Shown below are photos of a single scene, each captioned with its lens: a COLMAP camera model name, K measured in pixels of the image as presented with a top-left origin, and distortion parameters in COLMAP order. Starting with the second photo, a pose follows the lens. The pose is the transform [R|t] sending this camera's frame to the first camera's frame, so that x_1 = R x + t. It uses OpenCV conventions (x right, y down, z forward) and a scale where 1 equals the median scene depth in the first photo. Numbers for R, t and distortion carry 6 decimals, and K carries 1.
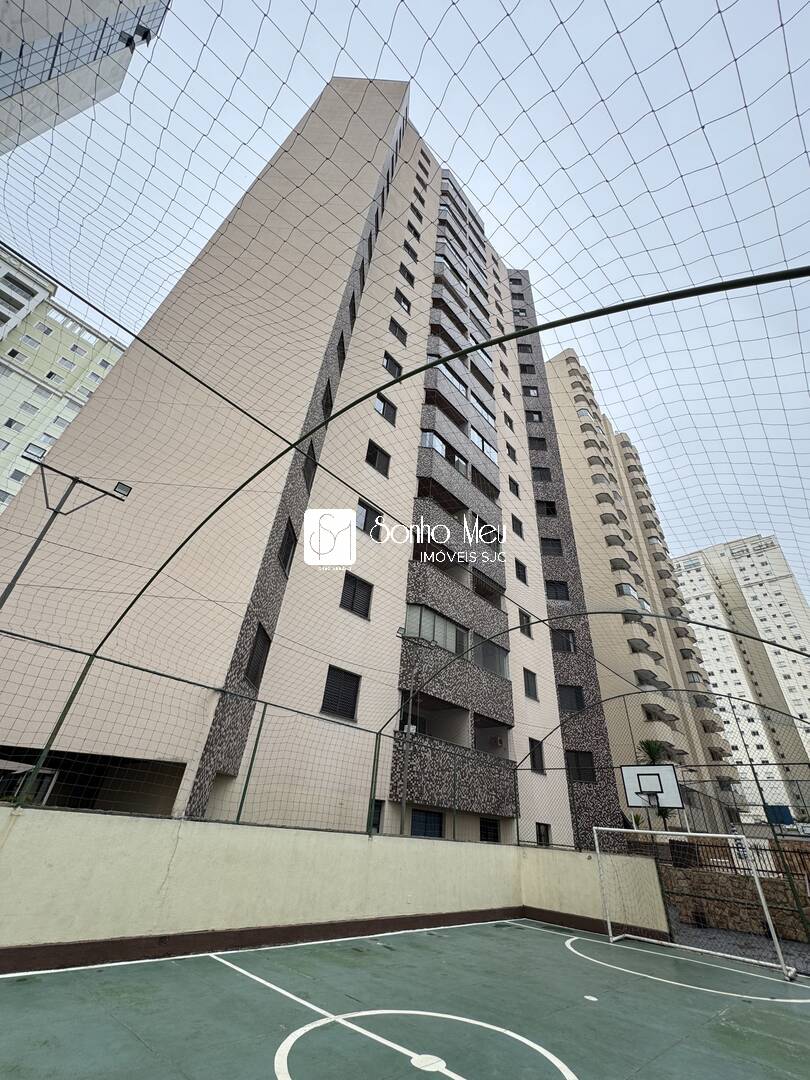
lens RADIAL K [[432.5, 0, 405.0], [0, 432.5, 540.0], [0, 0, 1]] dist [-0.013586, 0.000095]
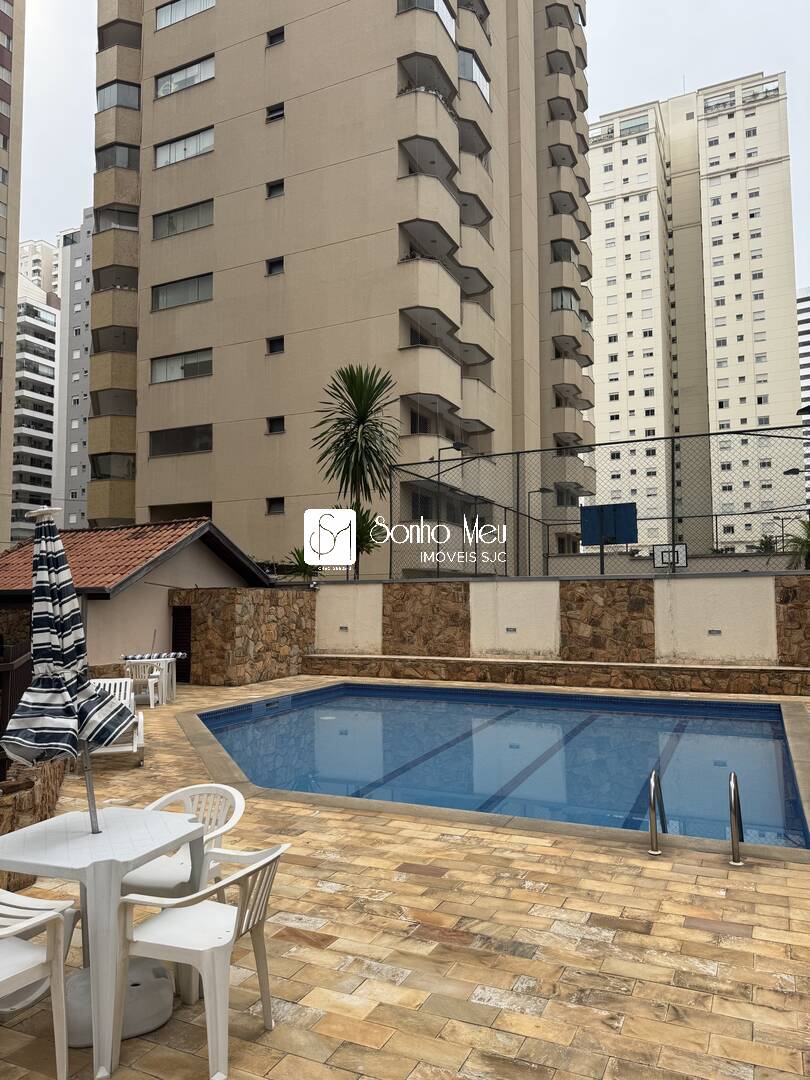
lens RADIAL K [[756.9, 0, 405.0], [0, 756.9, 540.0], [0, 0, 1]] dist [0.022253, -0.044565]
pose [[0.948330, -0.056051, 0.312294, 0.112959], [-0.110604, 0.864132, 0.490960, 0.077382], [-0.297382, -0.500133, 0.813284, 0.114910]]
